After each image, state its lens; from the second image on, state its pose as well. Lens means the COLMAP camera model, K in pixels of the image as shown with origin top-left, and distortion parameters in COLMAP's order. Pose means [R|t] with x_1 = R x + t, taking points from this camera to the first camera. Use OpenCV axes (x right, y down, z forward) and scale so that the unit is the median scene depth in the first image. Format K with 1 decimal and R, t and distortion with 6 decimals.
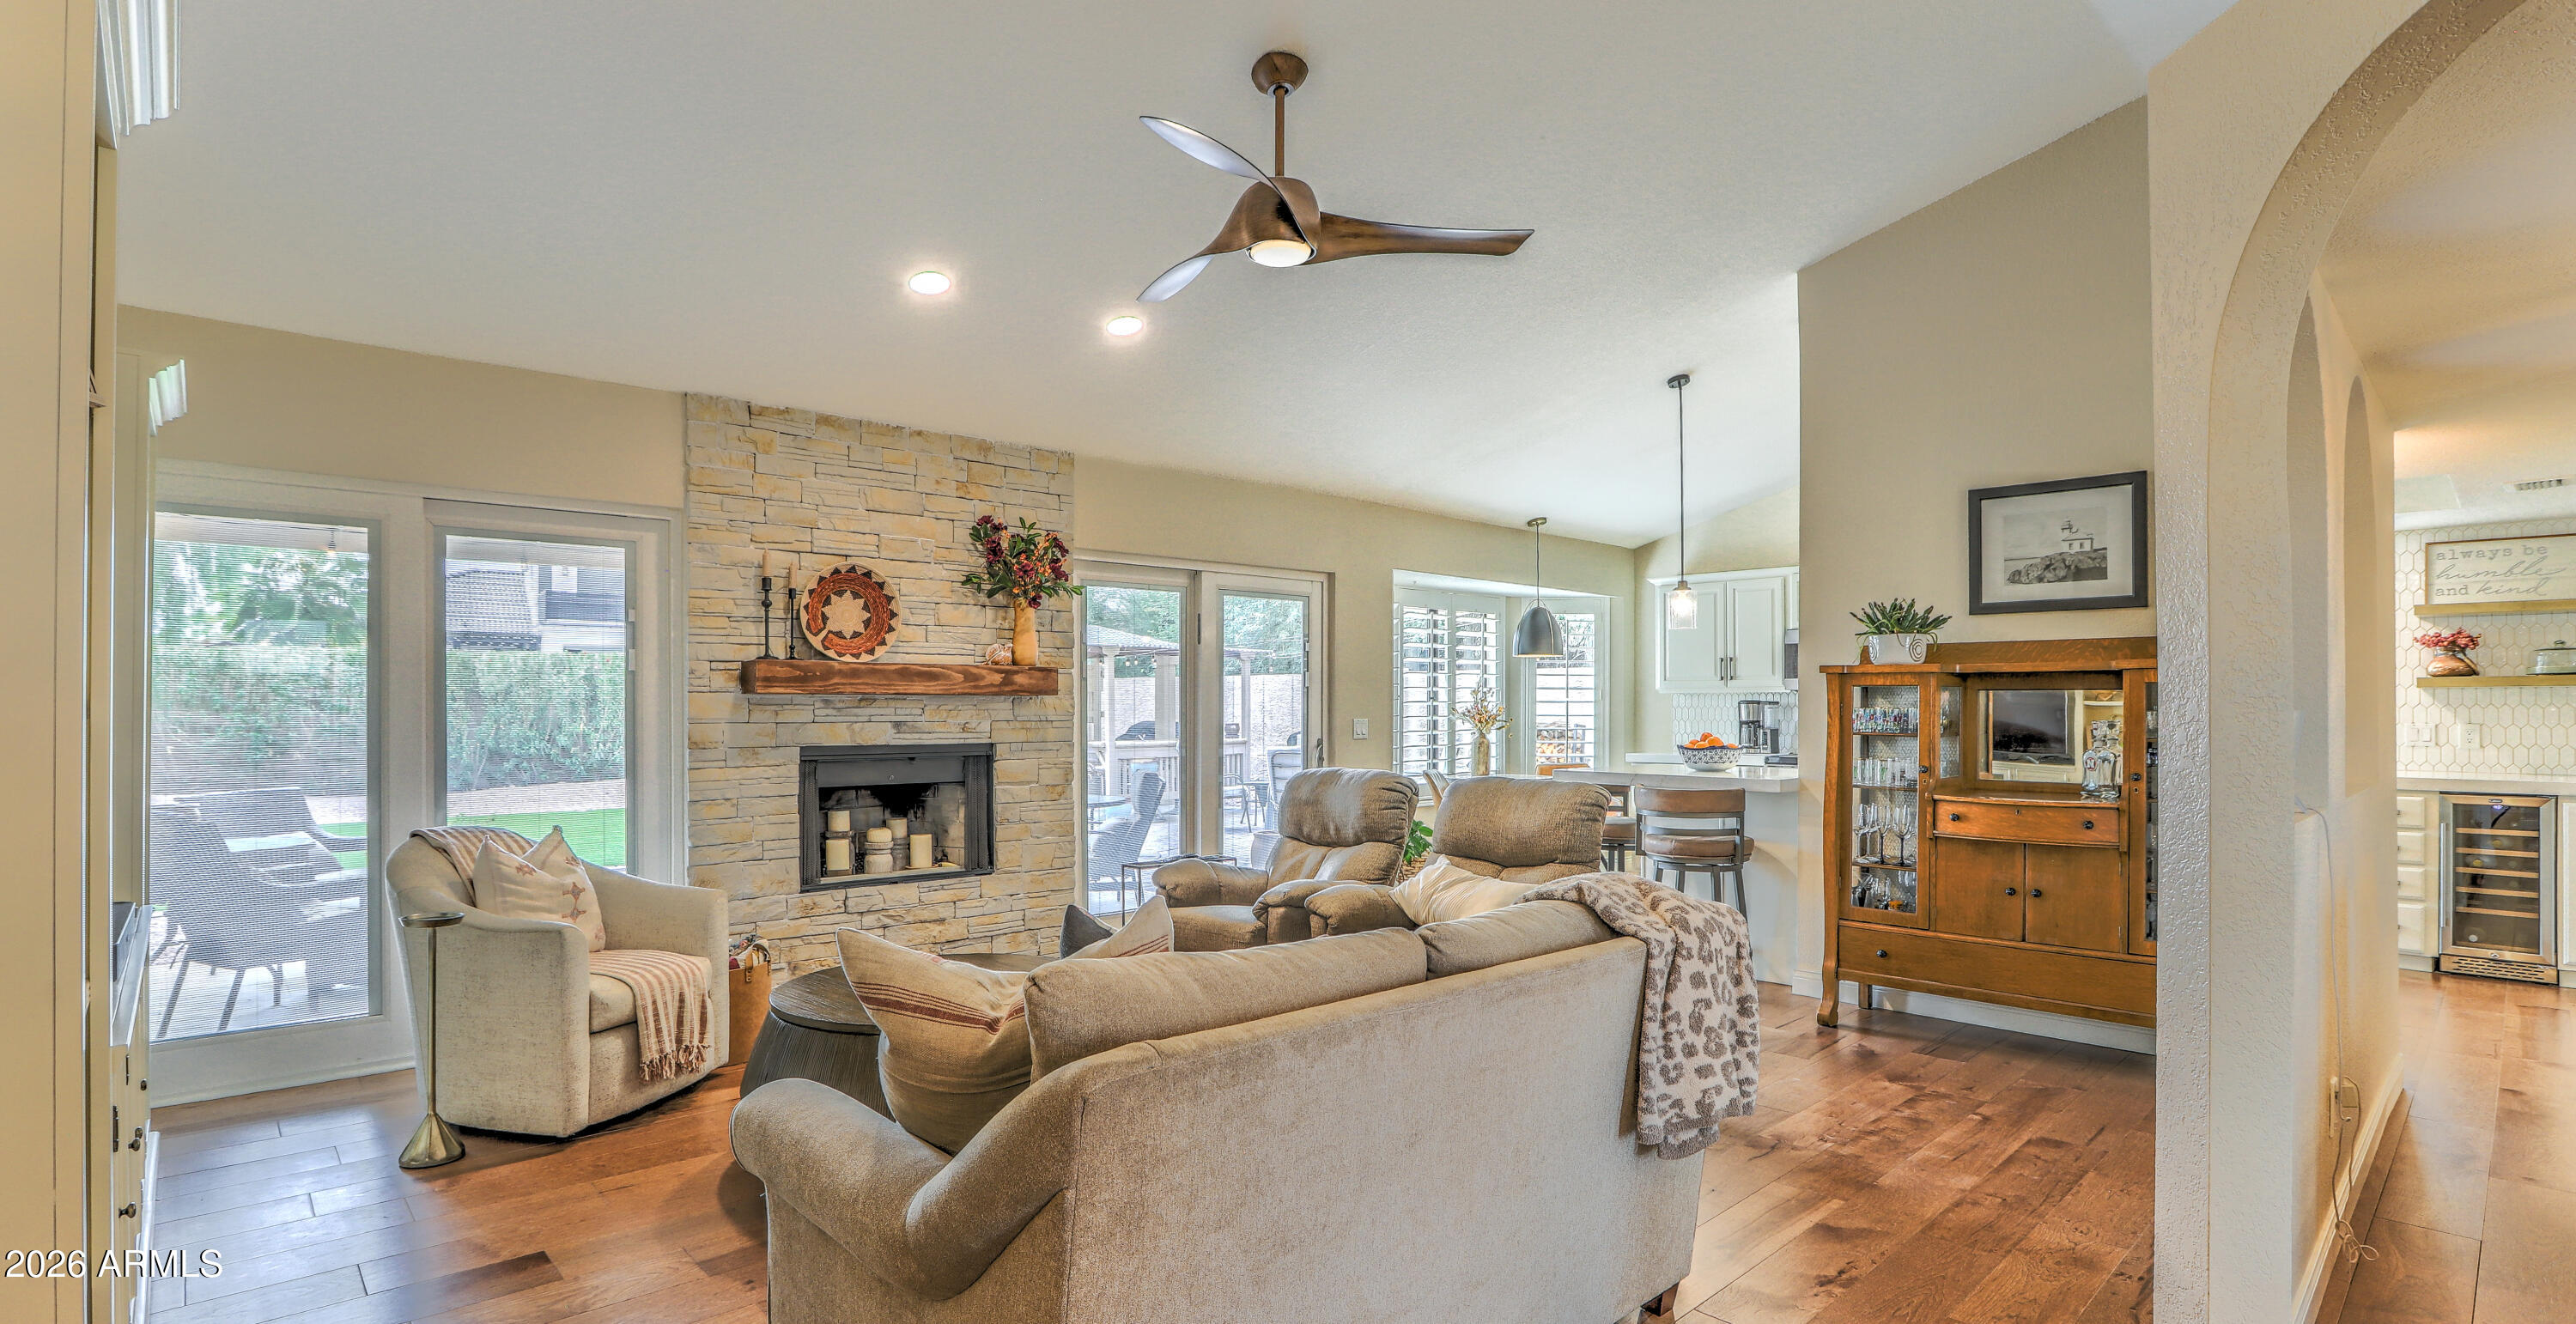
lens RADIAL K [[1188.2, 0, 1247.8], [0, 1188.2, 662.2], [0, 0, 1]] dist [-0.040709, -0.000382]
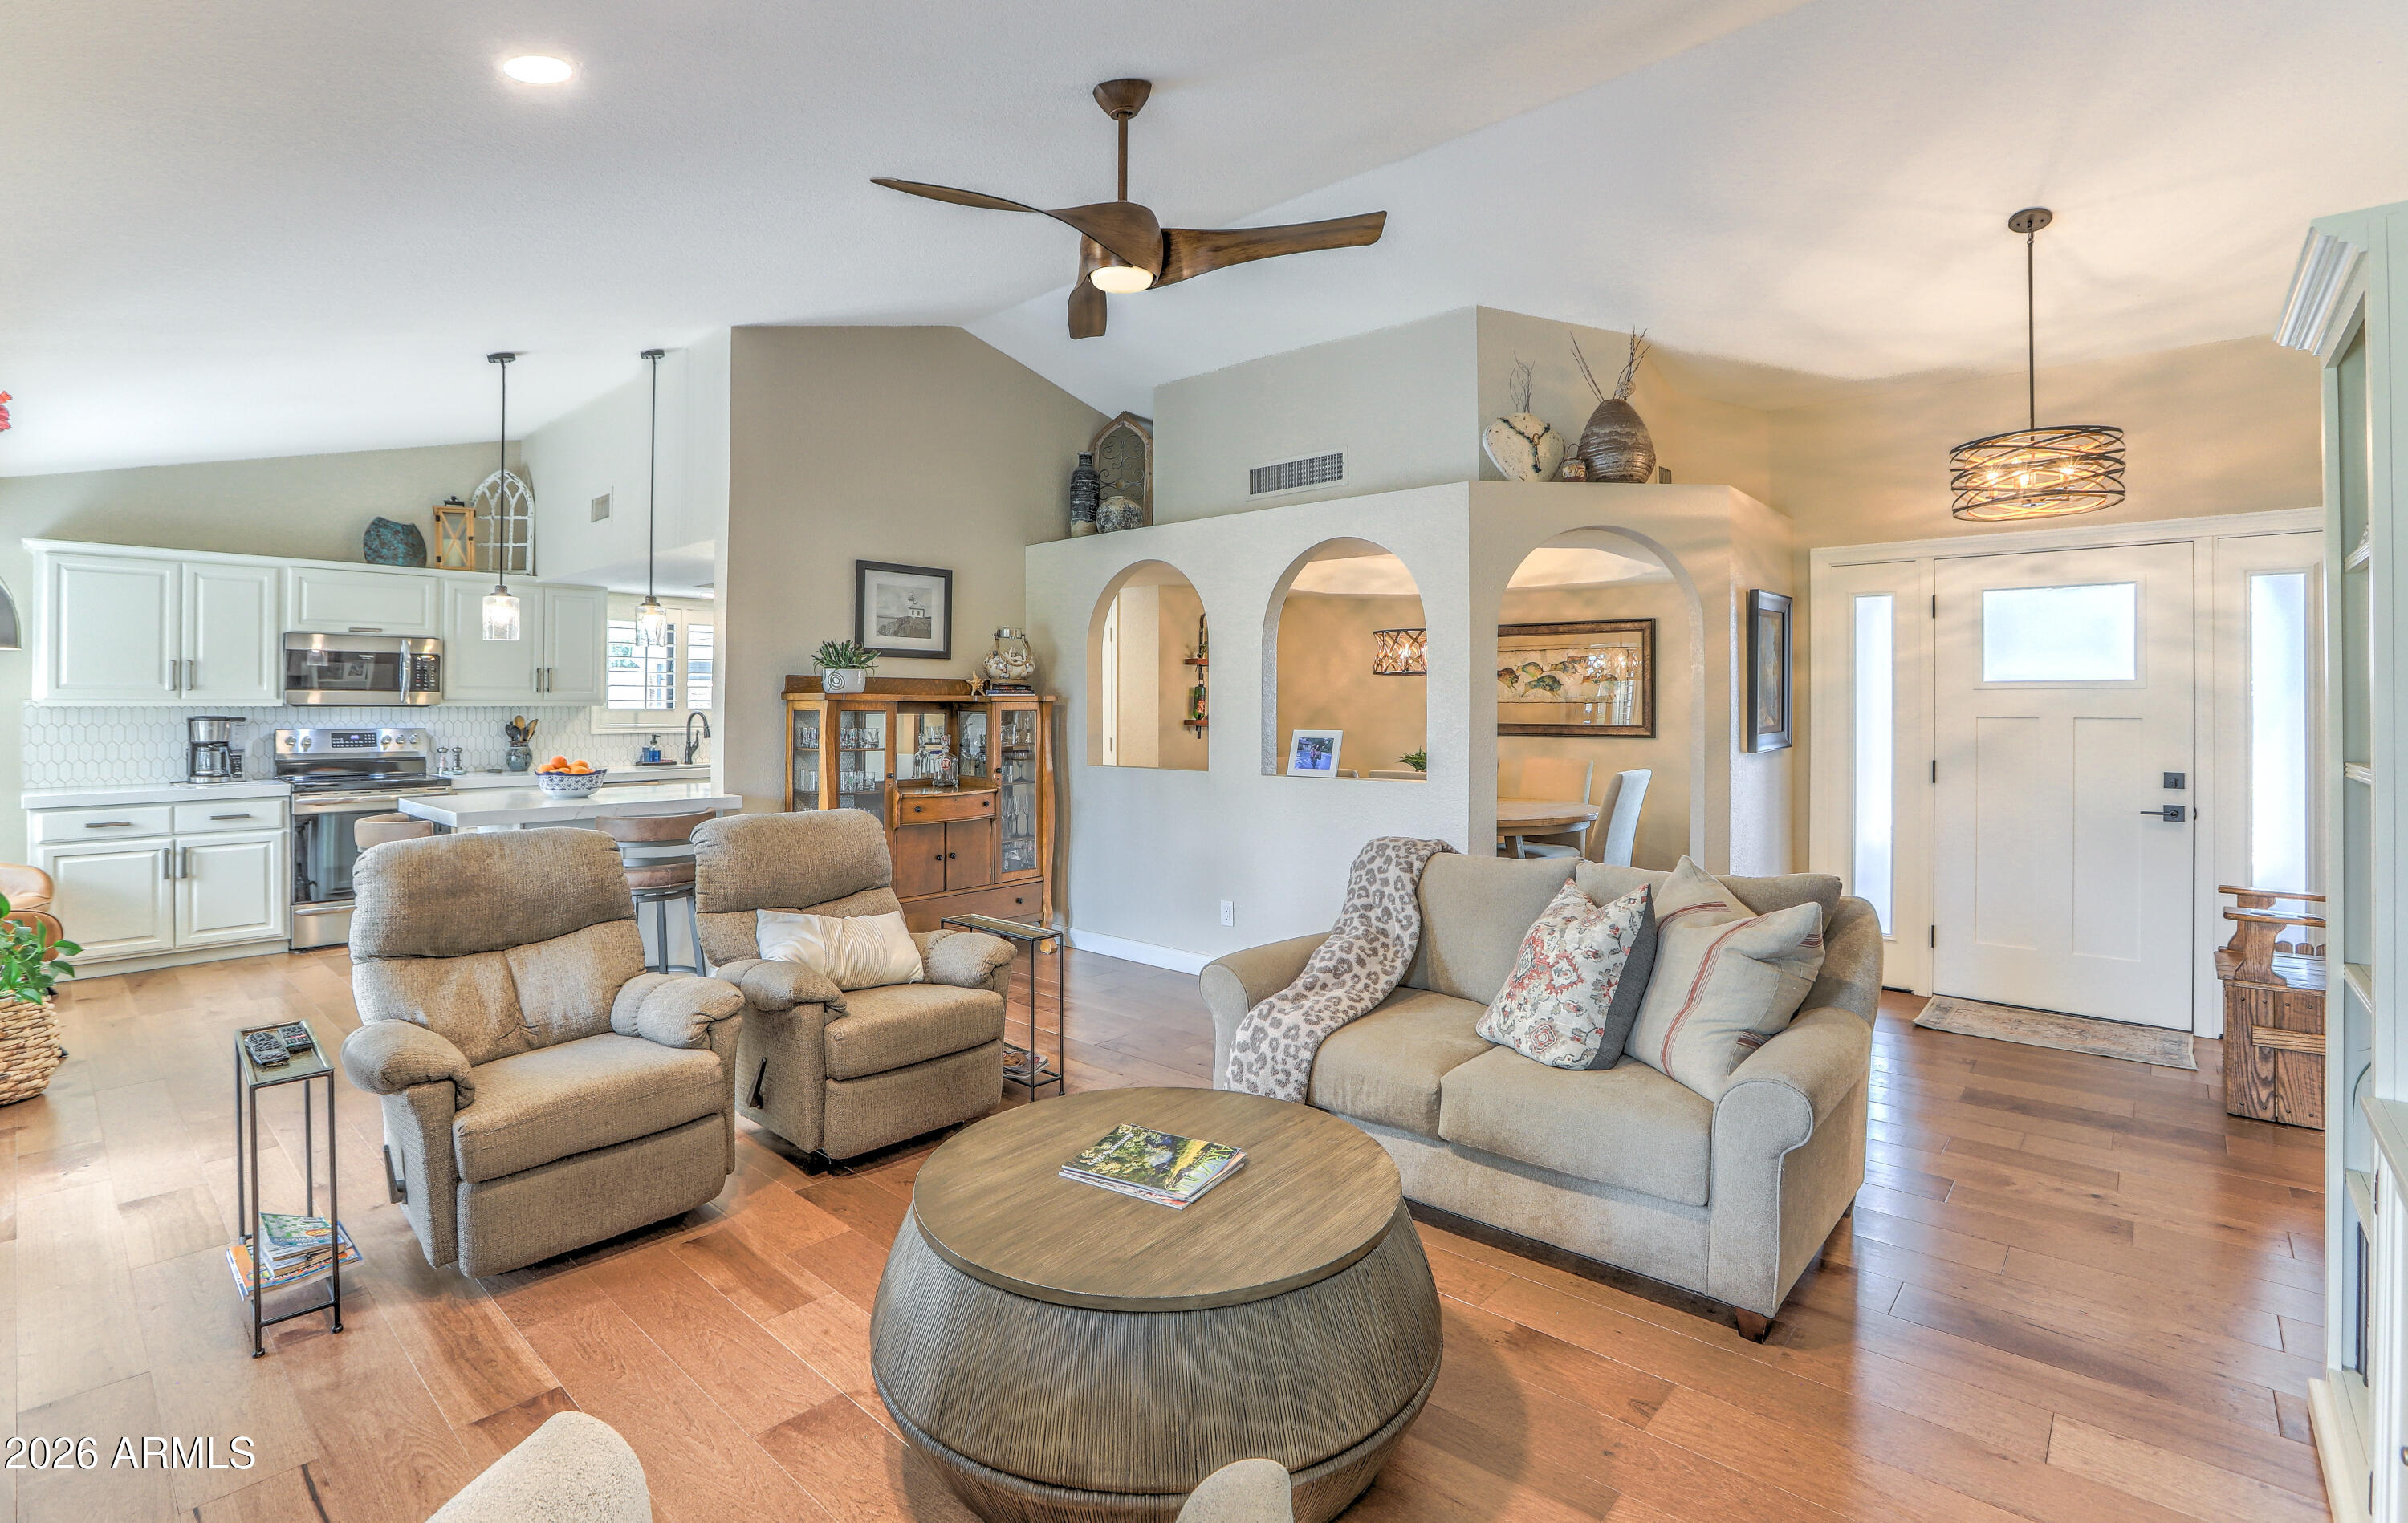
lens RADIAL K [[1112.2, 0, 1201.2], [0, 1112.2, 693.4], [0, 0, 1]] dist [0.000764, 0.000148]
pose [[-0.110284, 0.009304, 0.993857, -0.593760], [-0.037757, 0.999195, -0.013544, 0.003684], [-0.993183, -0.039019, -0.109844, 0.687782]]
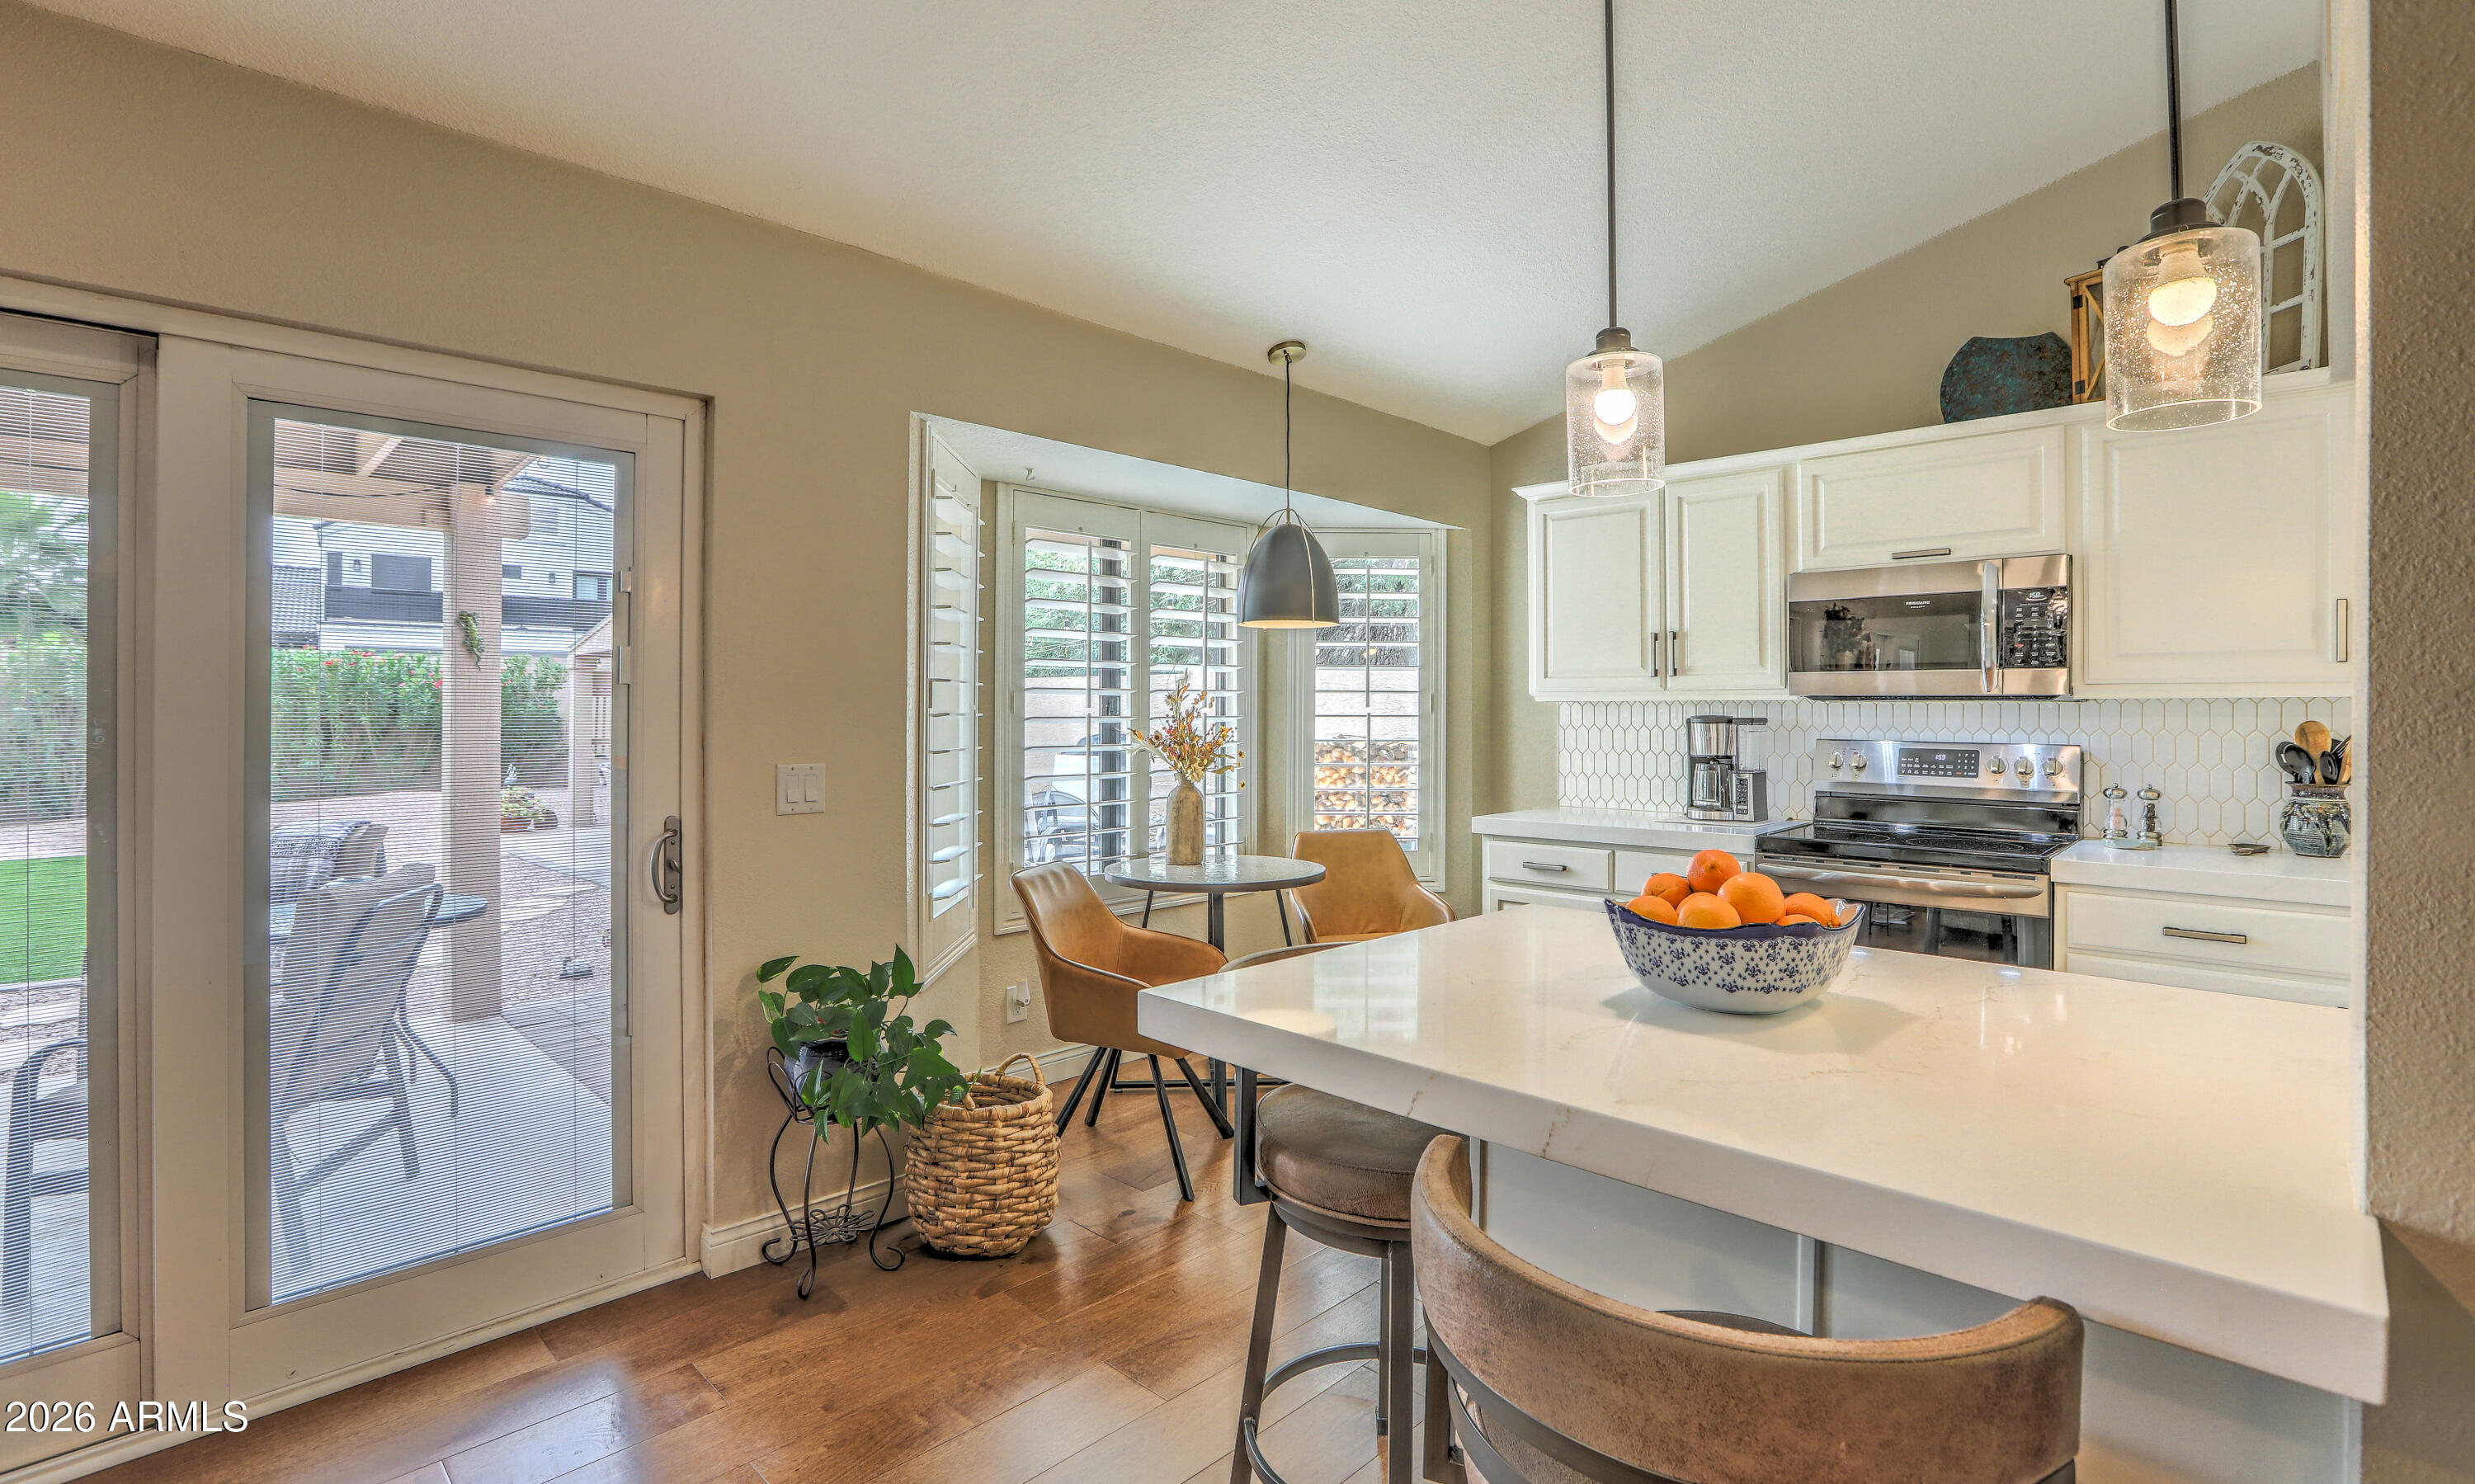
lens RADIAL K [[1099.3, 0, 1240.2], [0, 1099.3, 697.2], [0, 0, 1]] dist [-0.020069, 0.000160]
pose [[0.998034, 0.001452, 0.062659, 0.310869], [-0.003097, 0.999653, 0.026158, 0.019902], [-0.062600, -0.026301, 0.997692, 0.866605]]
